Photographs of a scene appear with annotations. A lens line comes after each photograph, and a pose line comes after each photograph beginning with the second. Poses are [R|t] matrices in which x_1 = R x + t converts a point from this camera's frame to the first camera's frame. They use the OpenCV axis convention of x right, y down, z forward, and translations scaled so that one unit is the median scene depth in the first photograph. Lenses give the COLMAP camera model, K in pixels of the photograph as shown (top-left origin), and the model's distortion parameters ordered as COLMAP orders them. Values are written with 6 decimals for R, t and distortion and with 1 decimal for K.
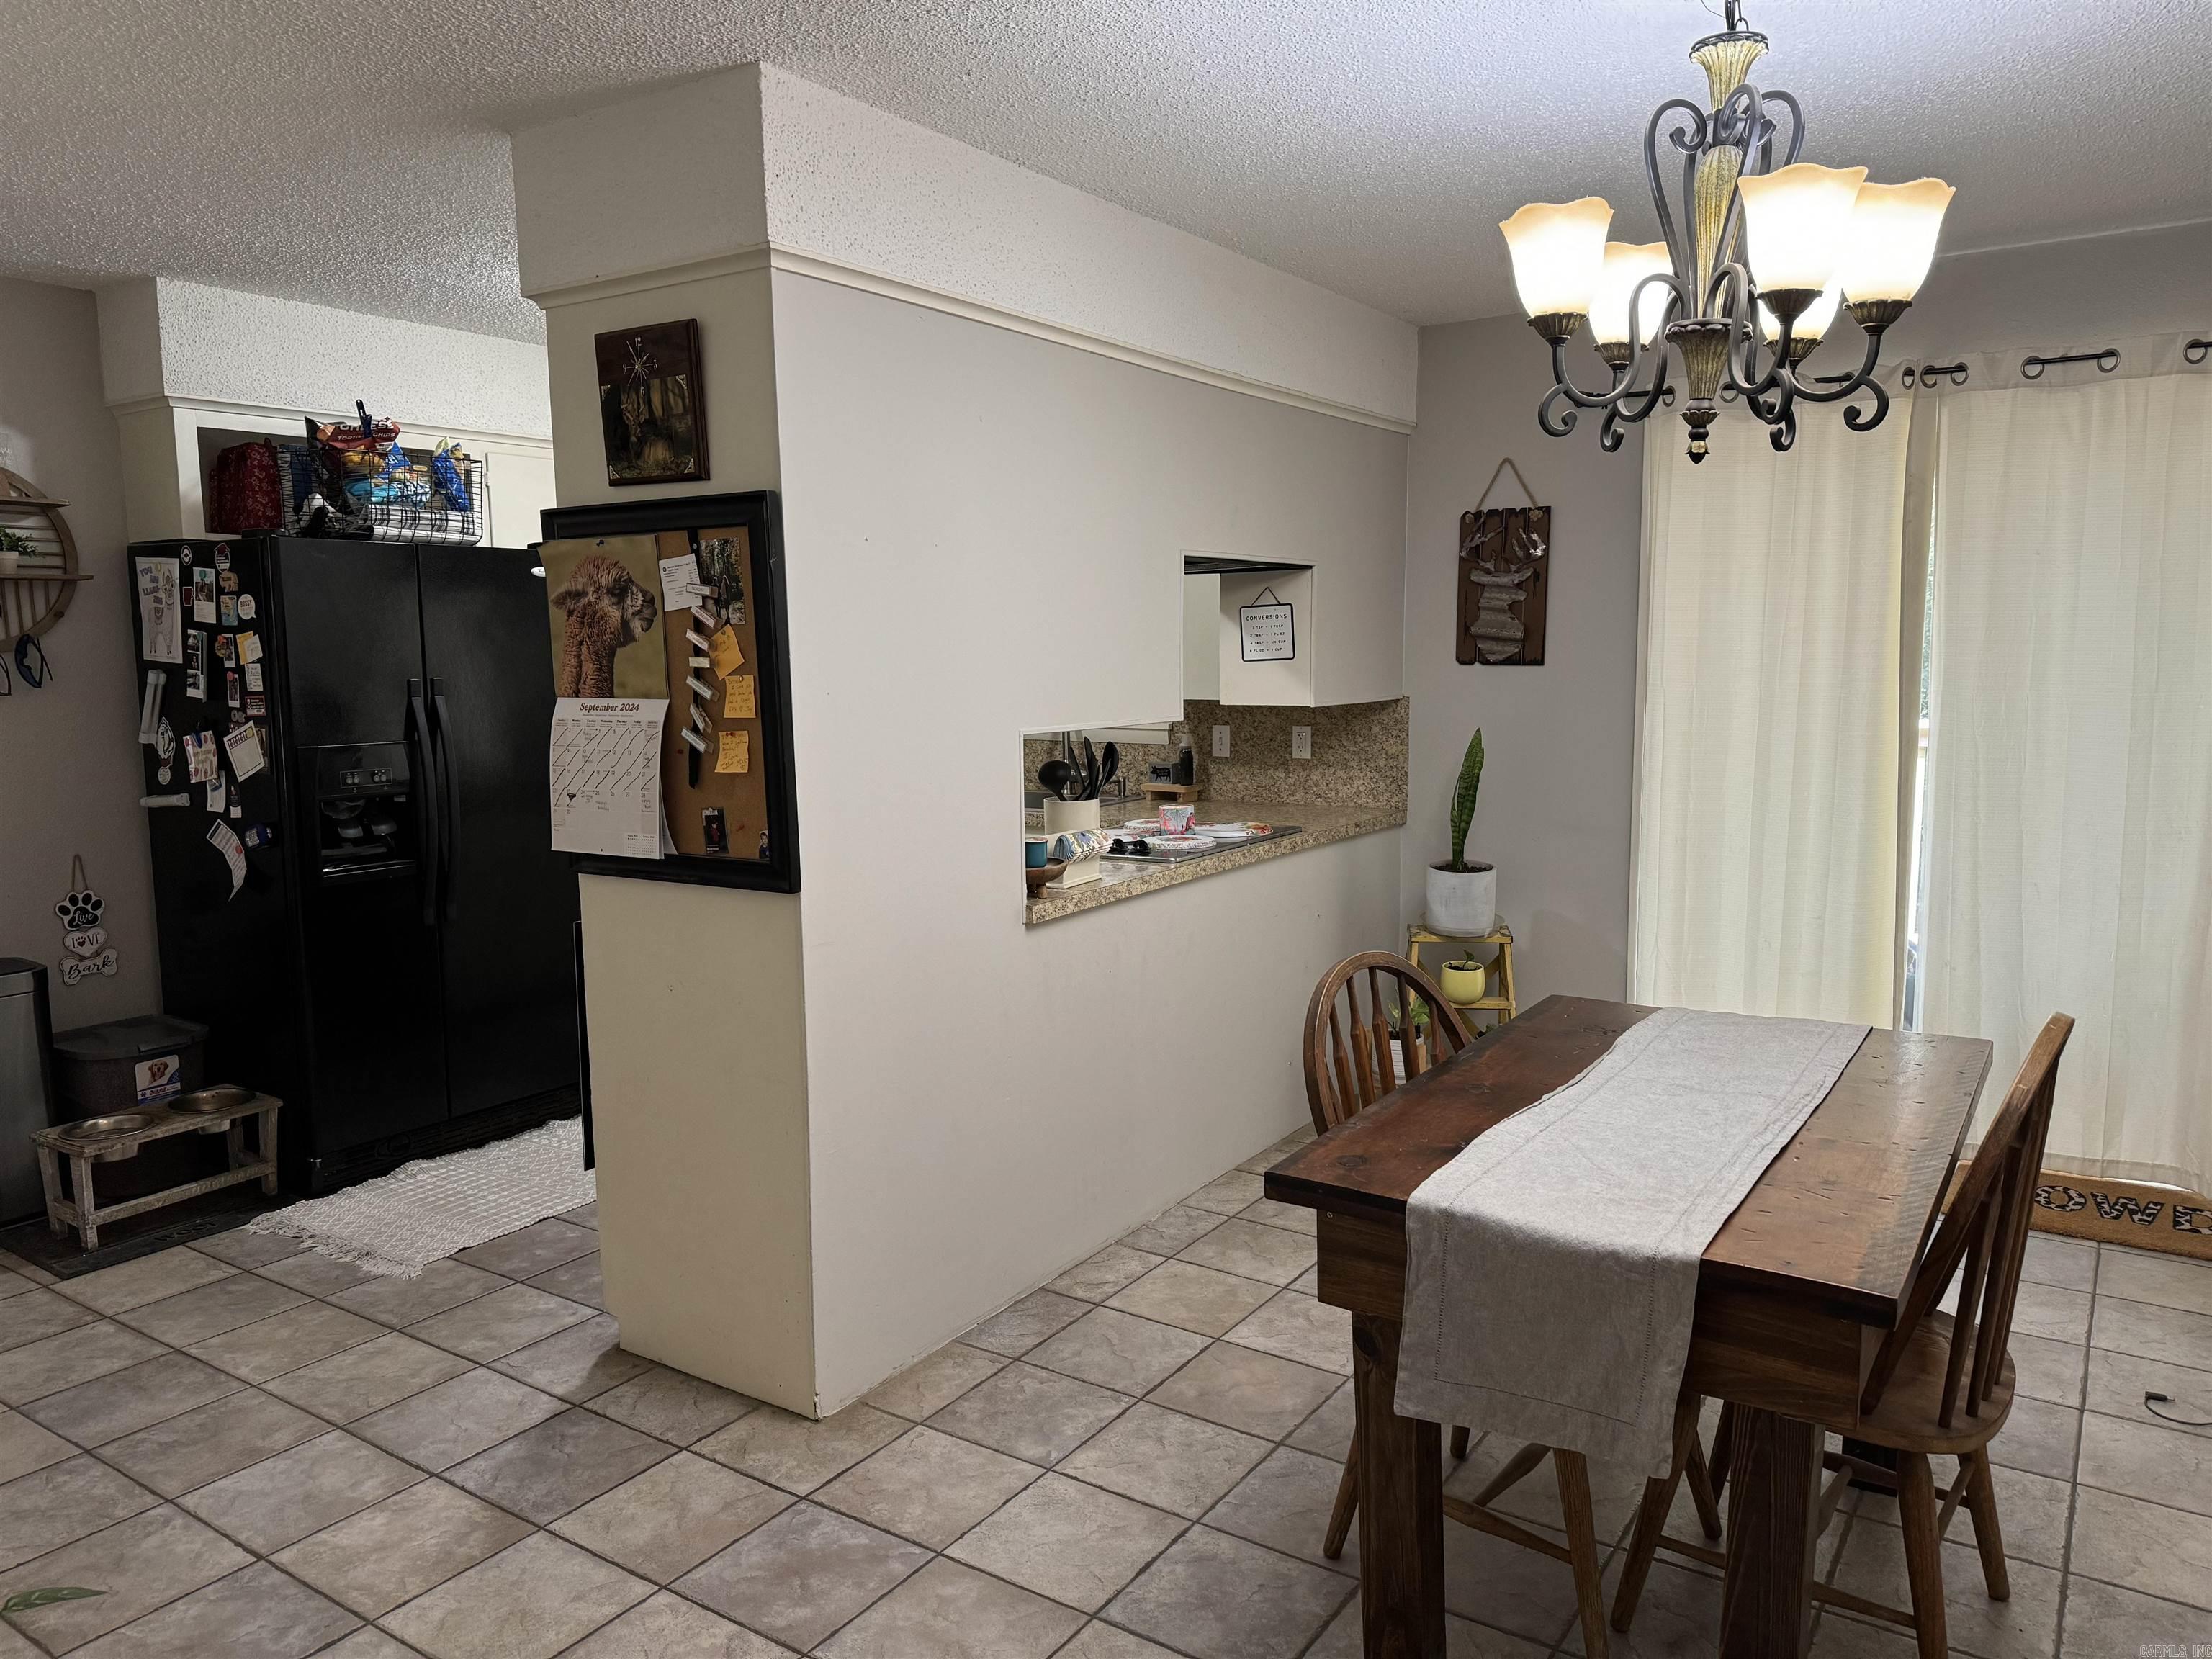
lens RADIAL K [[1564.5, 0, 1077.9], [0, 1564.5, 822.4], [0, 0, 1]] dist [0.095652, -0.118476]
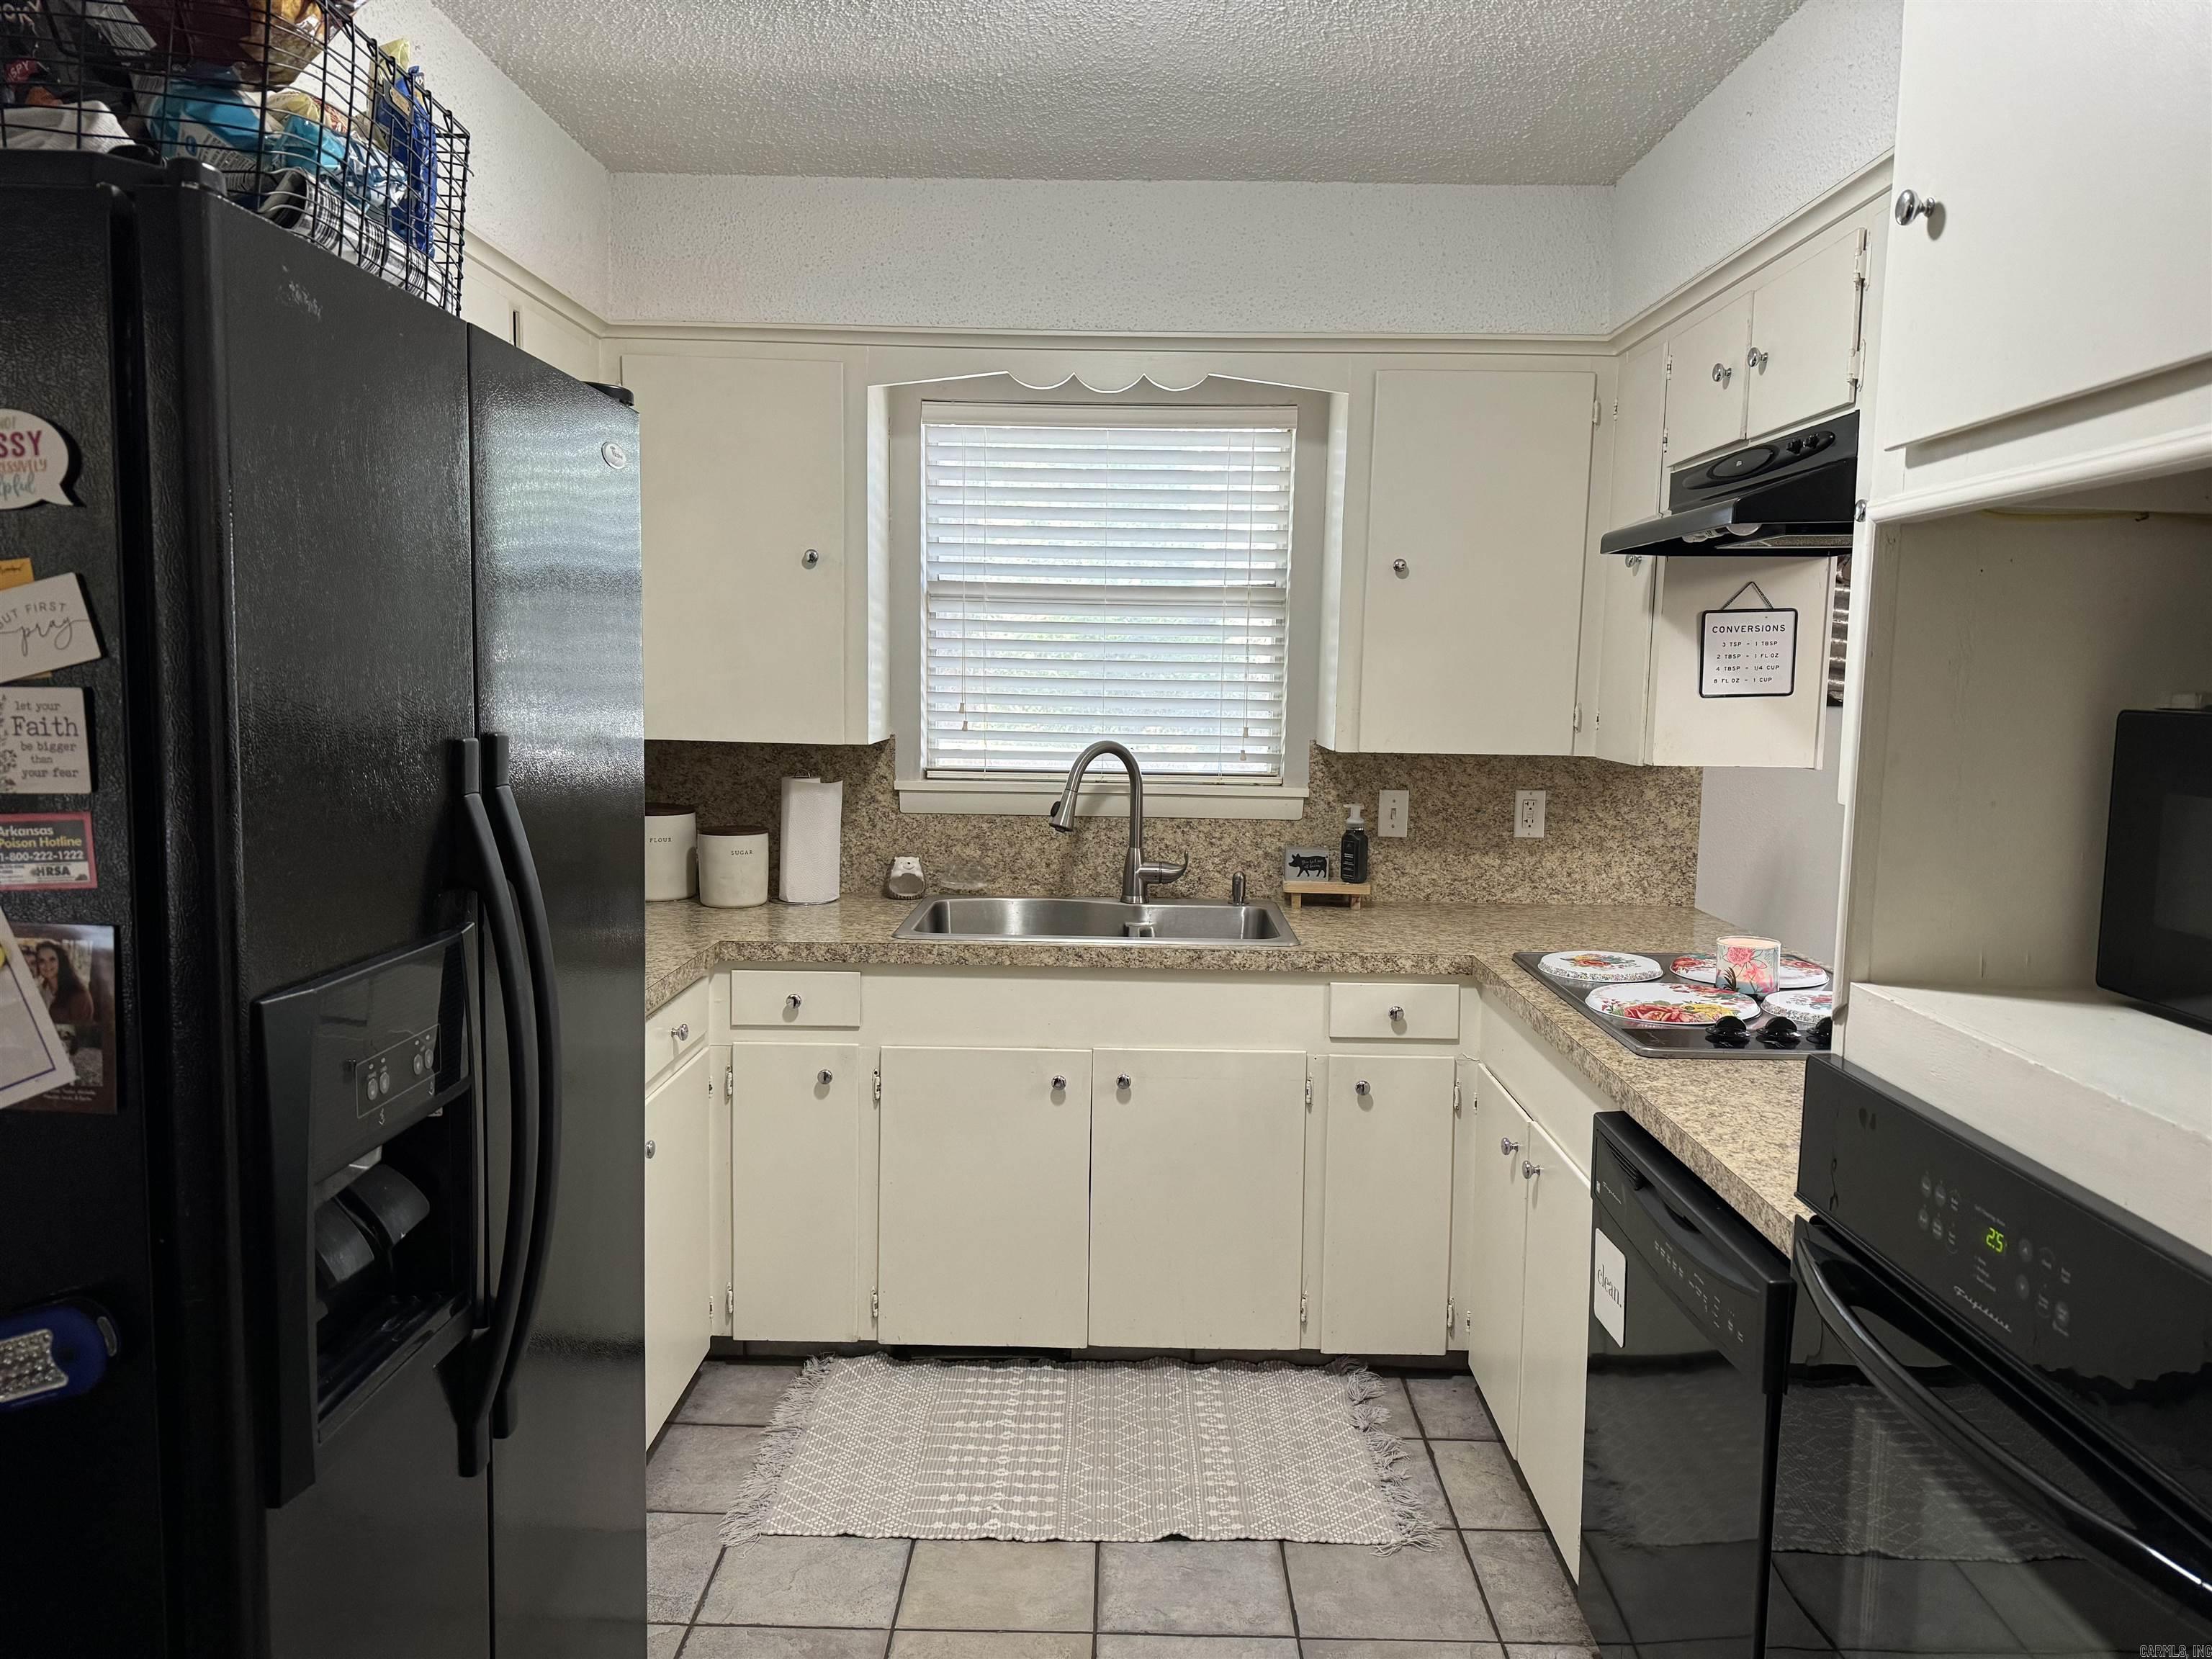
lens RADIAL K [[1570.9, 0, 1102.6], [0, 1570.9, 830.9], [0, 0, 1]] dist [0.148282, -0.190847]
pose [[0.834593, -0.035600, 0.549716, -0.598864], [0.039626, 0.999204, 0.004548, -0.082240], [-0.549441, 0.017987, 0.835339, 0.792006]]
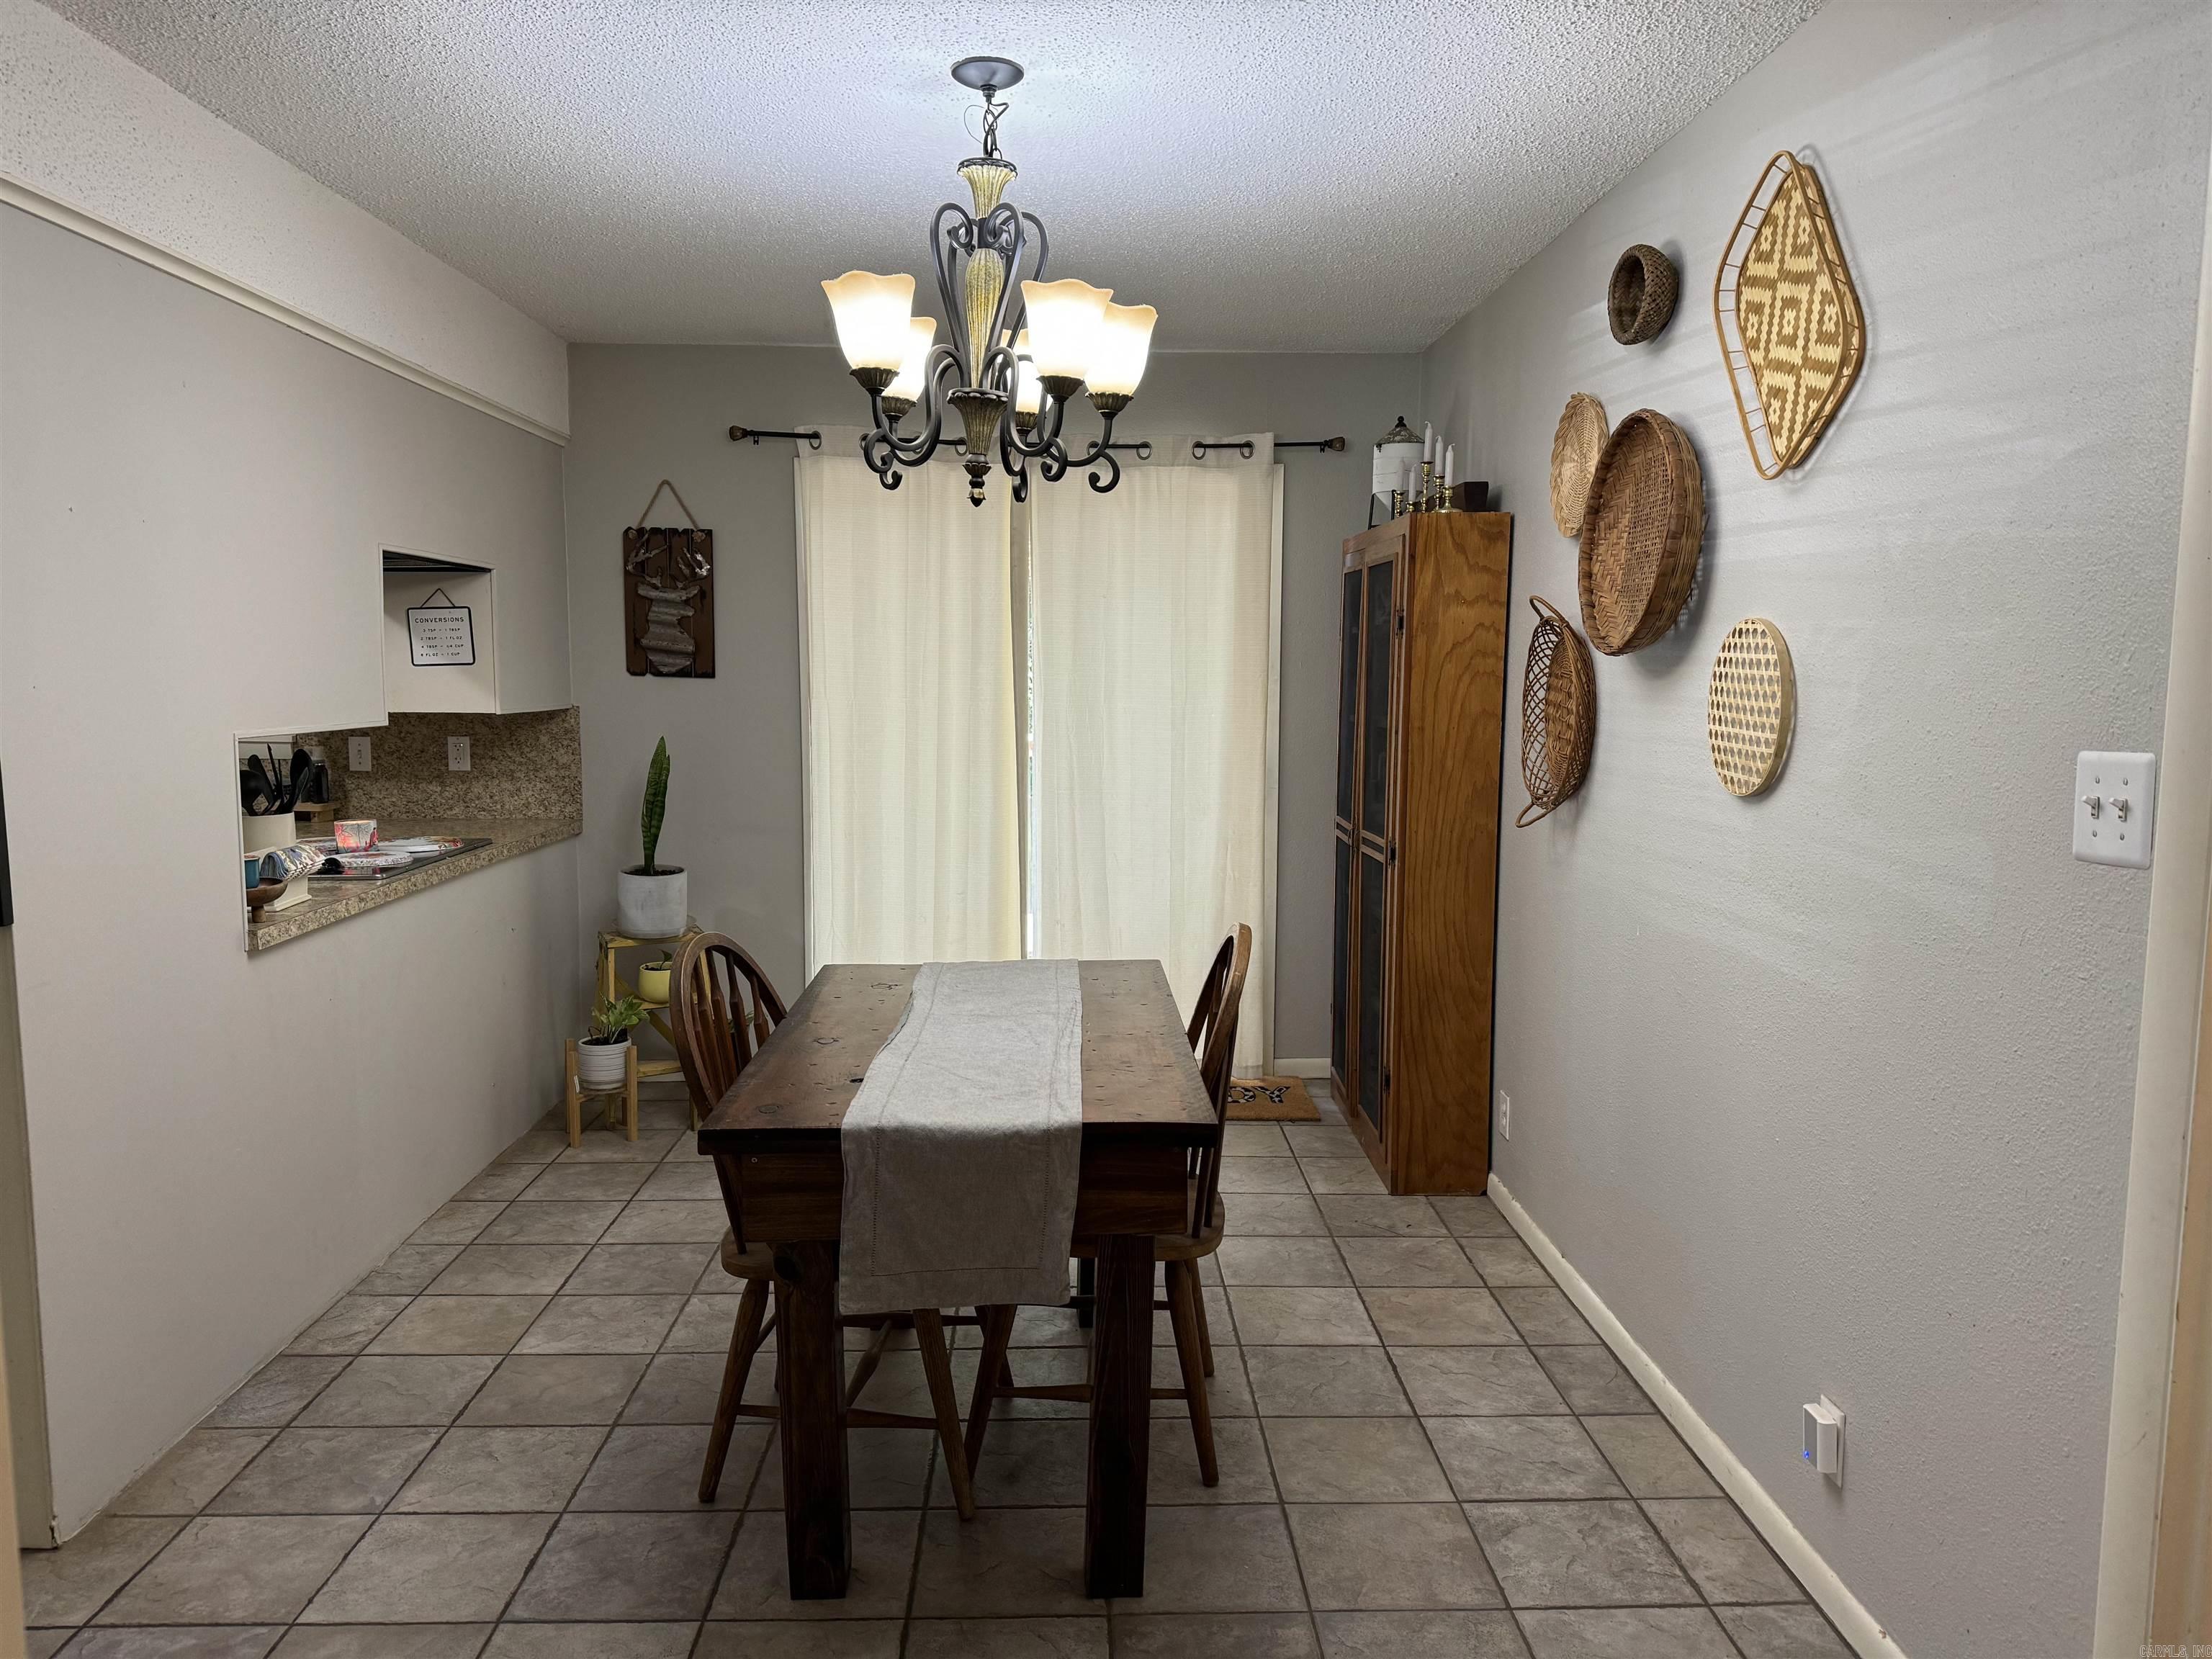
lens RADIAL K [[1570.9, 0, 1102.6], [0, 1570.9, 830.9], [0, 0, 1]] dist [0.148282, -0.190847]
pose [[0.810111, -0.042150, 0.584760, -0.170002], [0.048681, 0.998804, 0.004552, 0.015918], [-0.584252, 0.024779, 0.811194, -0.029474]]
